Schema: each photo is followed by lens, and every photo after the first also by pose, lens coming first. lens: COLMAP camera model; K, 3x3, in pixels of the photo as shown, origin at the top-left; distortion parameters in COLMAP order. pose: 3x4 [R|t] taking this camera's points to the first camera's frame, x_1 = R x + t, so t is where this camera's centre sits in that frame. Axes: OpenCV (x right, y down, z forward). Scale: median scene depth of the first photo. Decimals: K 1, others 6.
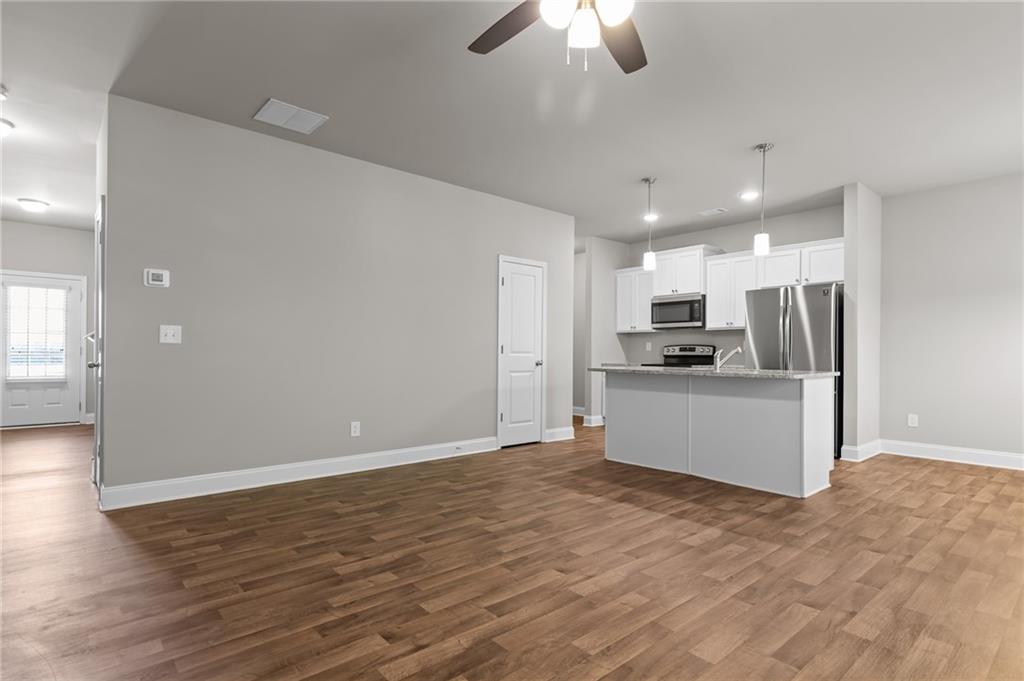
lens RADIAL K [[516.6, 0, 521.7], [0, 516.6, 352.2], [0, 0, 1]] dist [0.013212, -0.001674]
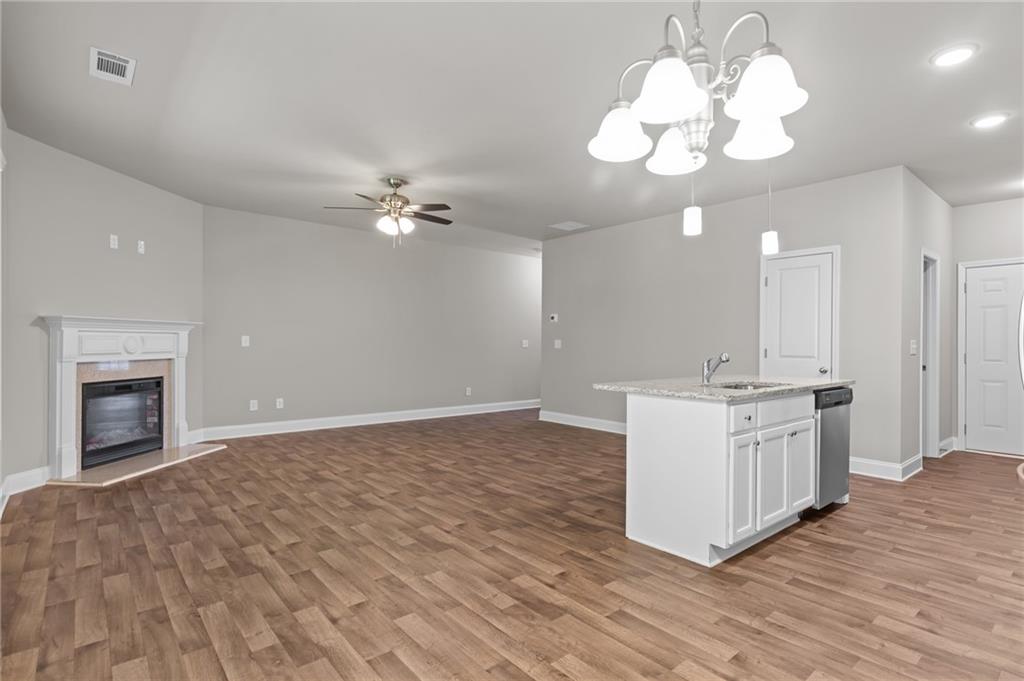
lens RADIAL K [[516.6, 0, 509.5], [0, 516.6, 330.6], [0, 0, 1]] dist [0.013212, -0.001674]
pose [[-0.019818, -0.031960, -0.999293, 0.945557], [-0.002074, 0.999488, -0.031925, -0.014175], [0.999801, 0.001440, -0.019874, 0.562951]]
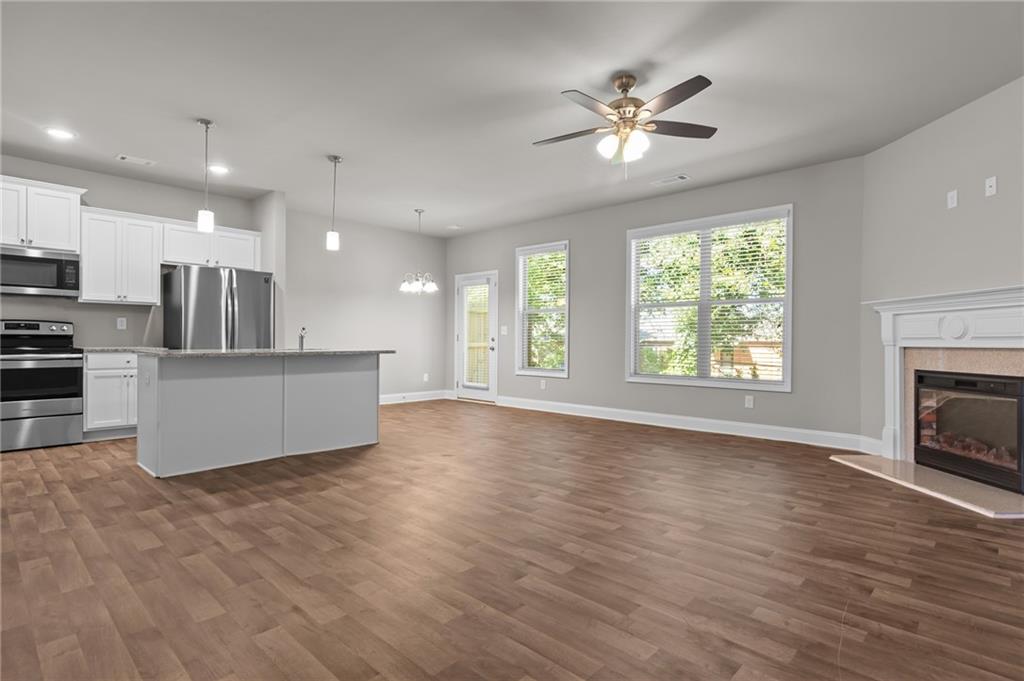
lens RADIAL K [[516.6, 0, 513.0], [0, 516.6, 344.9], [0, 0, 1]] dist [0.013212, -0.001674]
pose [[-0.092943, -0.011243, 0.995608, -0.566285], [-0.011513, 0.999882, 0.010216, 0.006094], [-0.995605, -0.010512, -0.093061, 0.534609]]
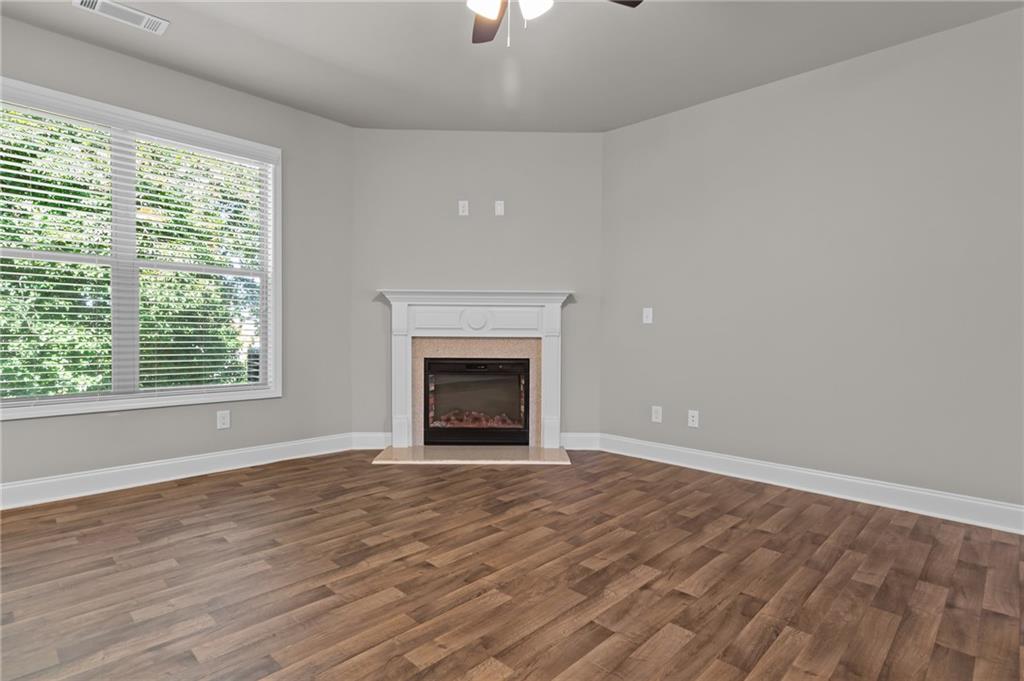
lens RADIAL K [[516.6, 0, 504.7], [0, 516.6, 361.1], [0, 0, 1]] dist [0.013212, -0.001674]
pose [[-0.994847, -0.010510, -0.100842, 0.095466], [-0.016874, 0.997905, 0.062463, -0.003736], [0.099974, 0.063843, -0.992940, 0.687220]]
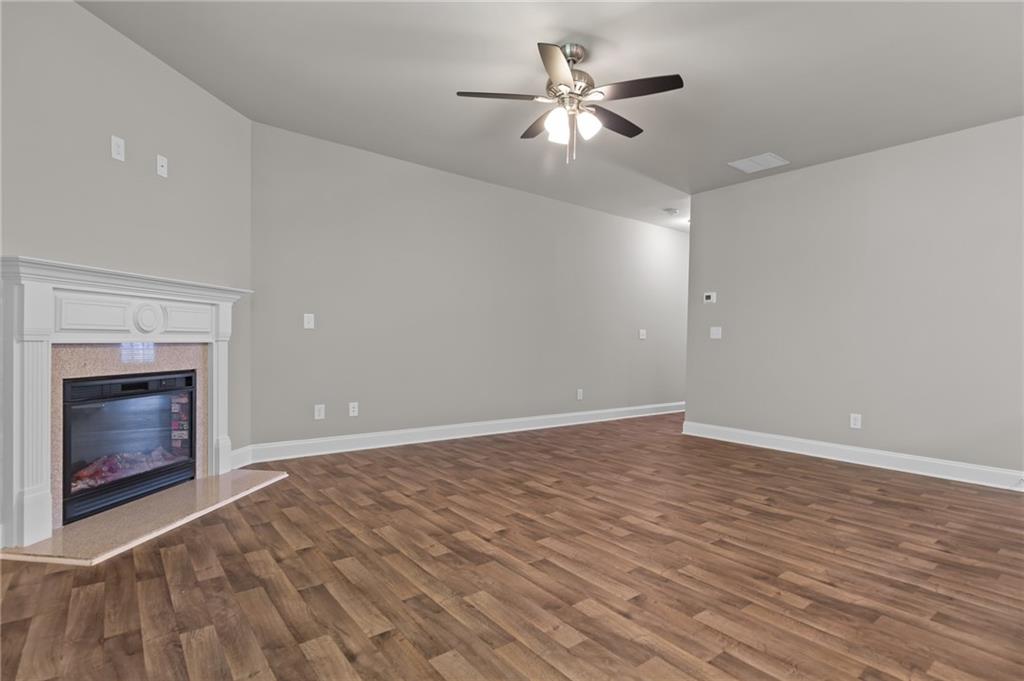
lens RADIAL K [[516.6, 0, 515.8], [0, 516.6, 337.2], [0, 0, 1]] dist [0.013212, -0.001674]
pose [[-0.047627, -0.016689, -0.998726, 0.603407], [-0.011932, 0.999799, -0.016138, 0.007862], [0.998794, 0.011149, -0.047816, 0.318518]]
